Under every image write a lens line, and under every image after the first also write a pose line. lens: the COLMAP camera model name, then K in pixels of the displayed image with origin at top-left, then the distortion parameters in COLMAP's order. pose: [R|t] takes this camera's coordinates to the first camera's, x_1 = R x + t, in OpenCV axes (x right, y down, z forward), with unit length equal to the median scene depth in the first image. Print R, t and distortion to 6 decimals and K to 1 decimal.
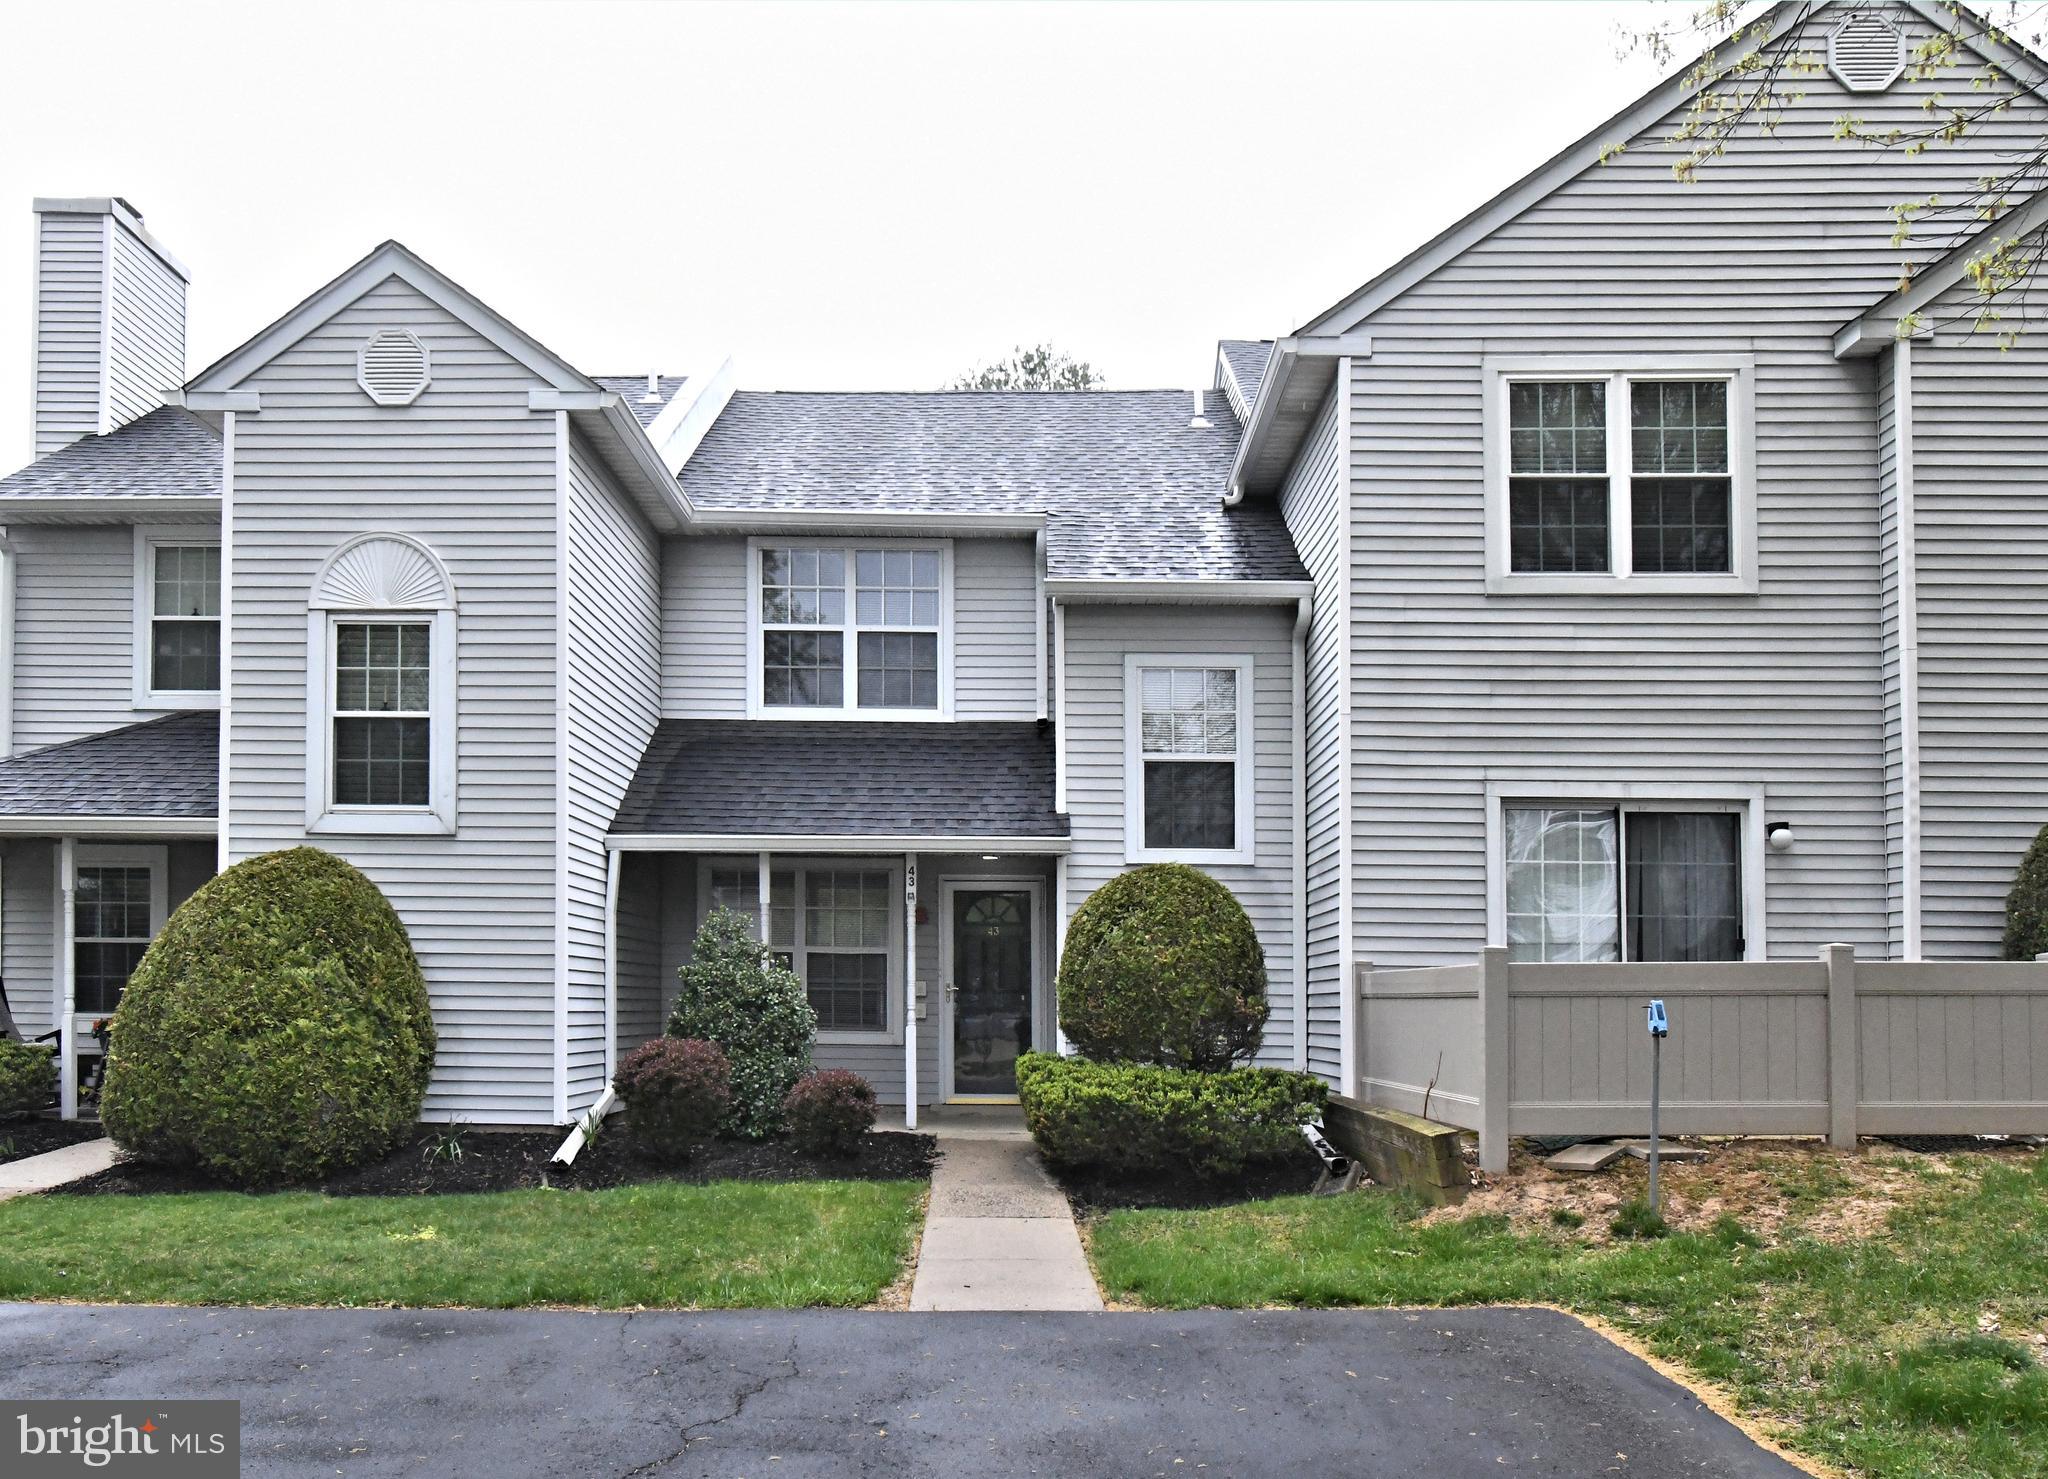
lens RADIAL K [[1581.8, 0, 981.8], [0, 1581.8, 809.0], [0, 0, 1]] dist [0.006870, -0.012437]
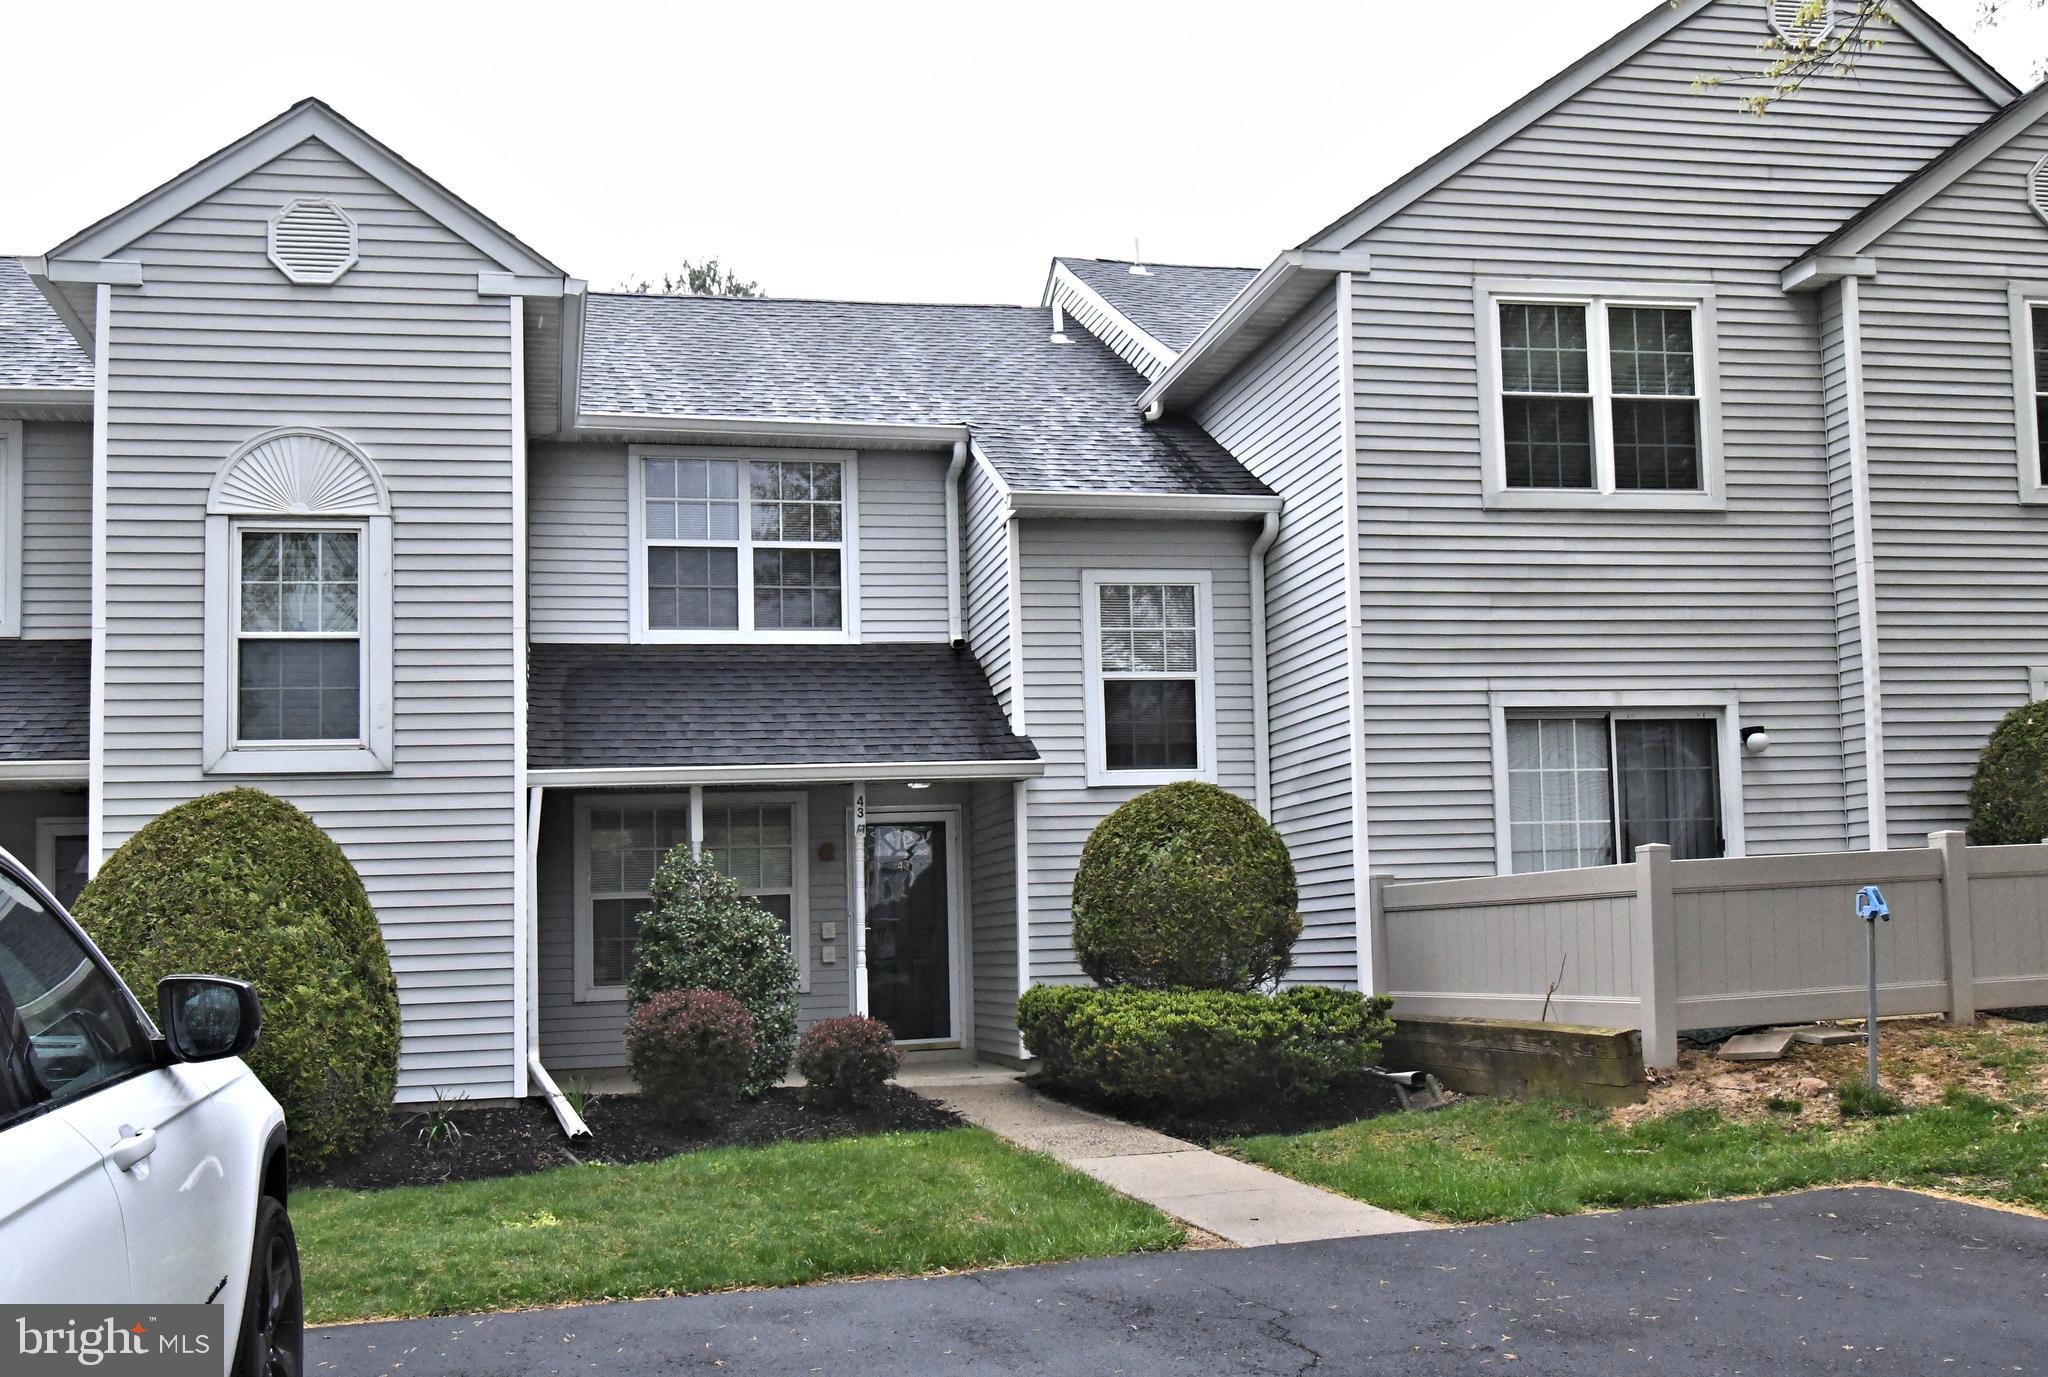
lens RADIAL K [[1651.2, 0, 1024.7], [0, 1651.2, 688.1], [0, 0, 1]] dist [0.000618, -0.010623]
pose [[0.976260, -0.014027, 0.216147, -0.200605], [0.021590, 0.999233, -0.032668, 0.007936], [-0.215523, 0.036559, 0.975814, 0.032099]]
